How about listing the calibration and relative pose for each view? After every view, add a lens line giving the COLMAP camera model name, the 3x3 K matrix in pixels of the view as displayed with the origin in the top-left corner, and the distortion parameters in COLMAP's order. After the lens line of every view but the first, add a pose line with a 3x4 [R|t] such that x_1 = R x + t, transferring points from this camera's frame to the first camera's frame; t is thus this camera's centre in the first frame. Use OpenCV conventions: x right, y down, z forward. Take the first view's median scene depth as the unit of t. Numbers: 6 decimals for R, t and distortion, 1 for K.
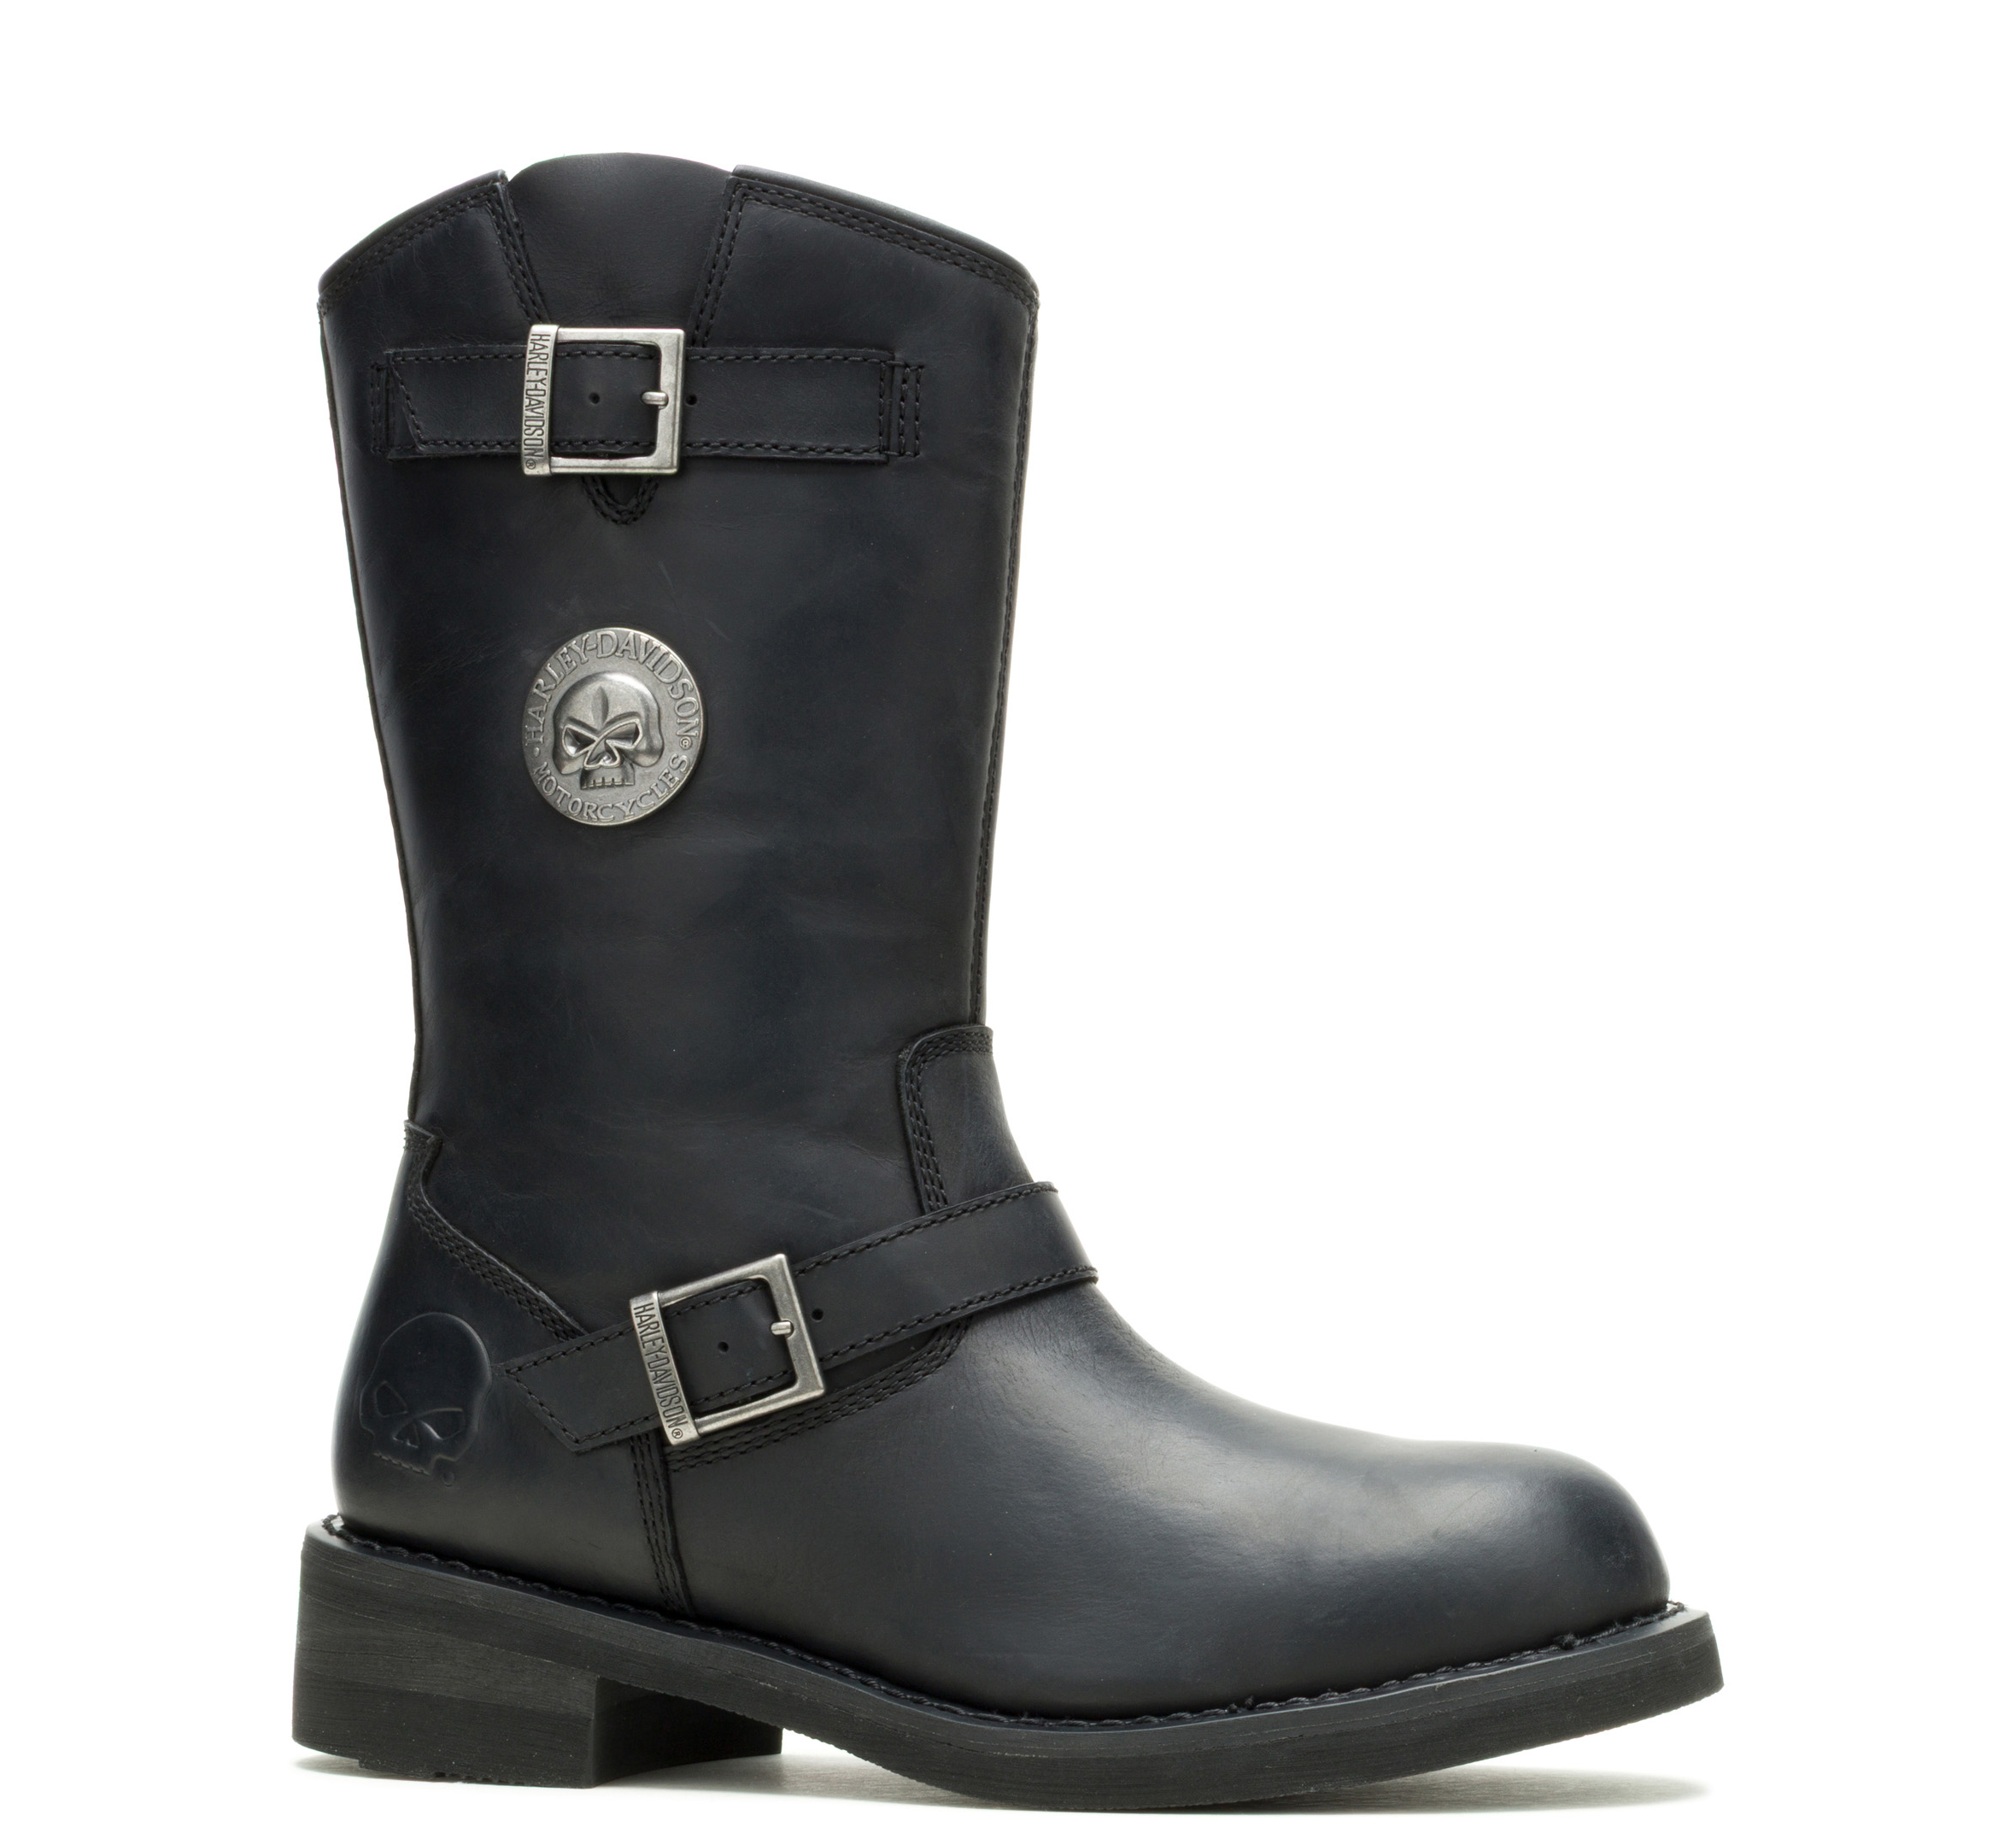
lens RADIAL K [[6597.7, 0, 1008.0], [0, 6597.7, 910.5], [0, 0, 1]] dist [-0.265224, 1.931961]
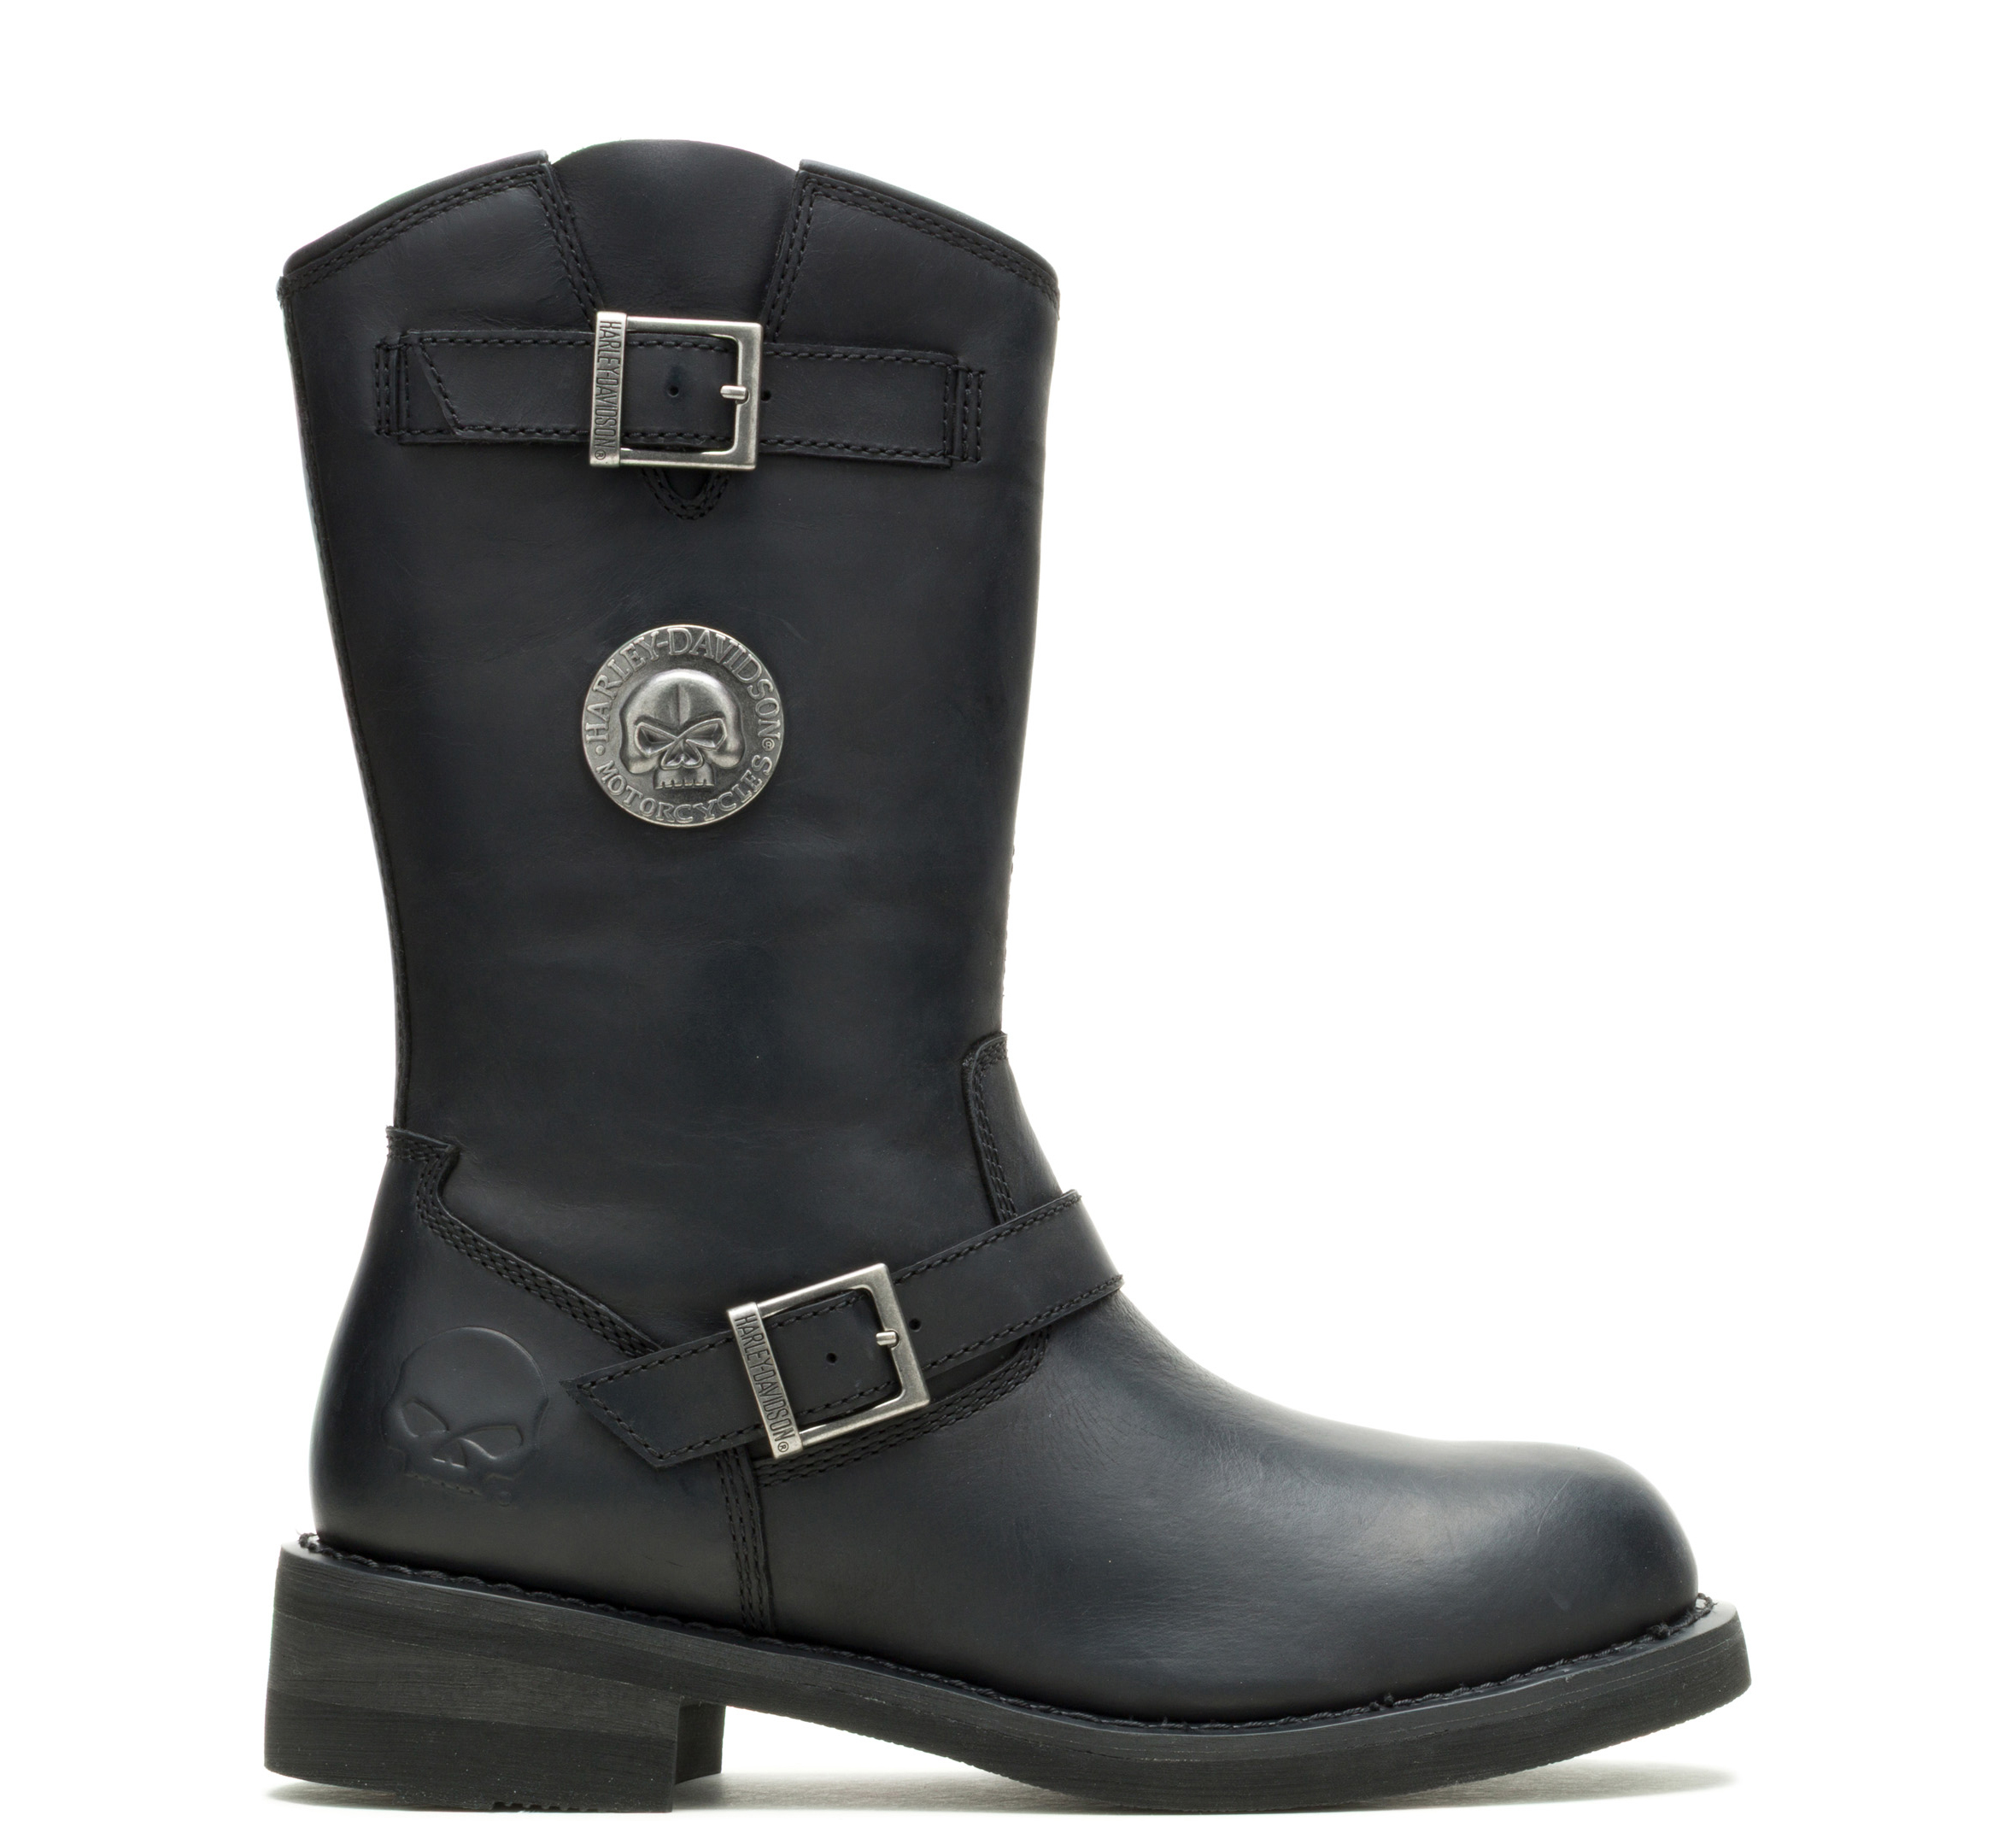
lens RADIAL K [[6597.7, 0, 1008.0], [0, 6597.7, 910.5], [0, 0, 1]] dist [-0.265224, 1.931961]
pose [[0.927957, 0.013308, 0.372450, -0.381454], [-0.011637, 0.999910, -0.006733, 0.005564], [-0.372506, 0.001914, 0.928028, 0.074270]]
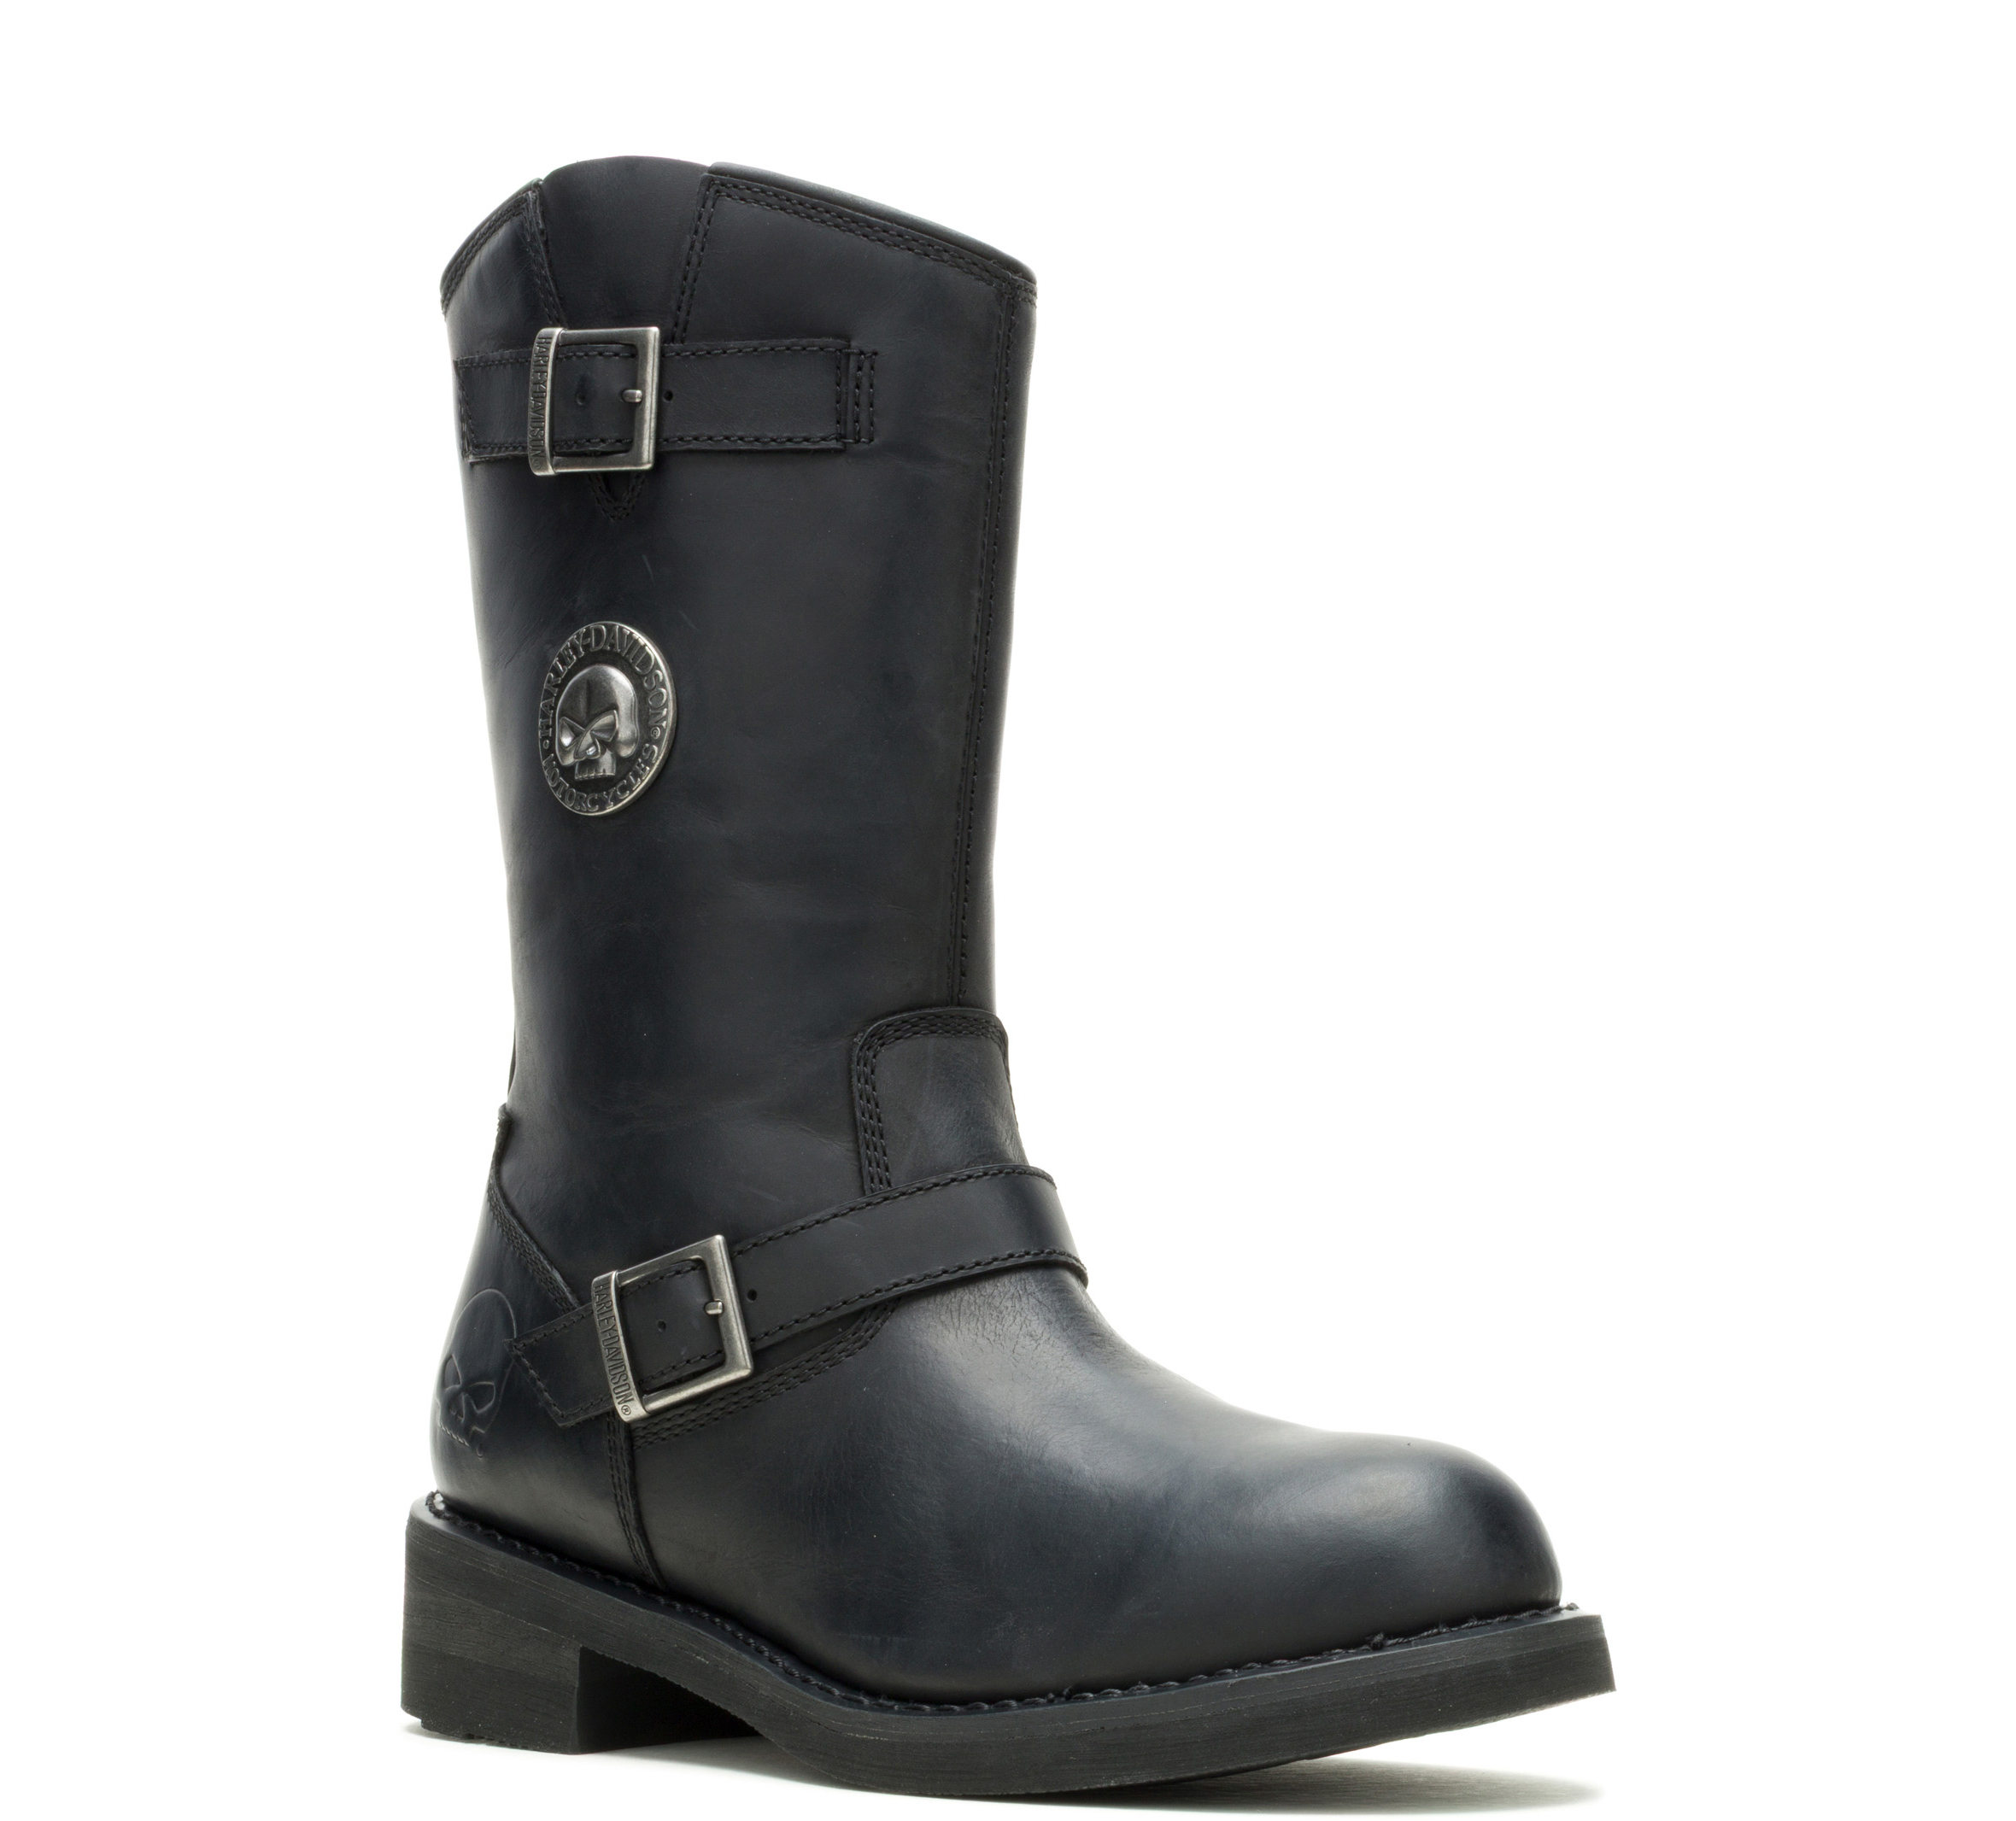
lens RADIAL K [[6597.7, 0, 1008.0], [0, 6597.7, 910.5], [0, 0, 1]] dist [-0.265224, 1.931961]
pose [[0.922279, -0.010977, -0.386369, 0.394732], [0.012982, 0.999912, 0.002580, 0.000096], [0.386307, -0.007395, 0.922341, 0.080736]]
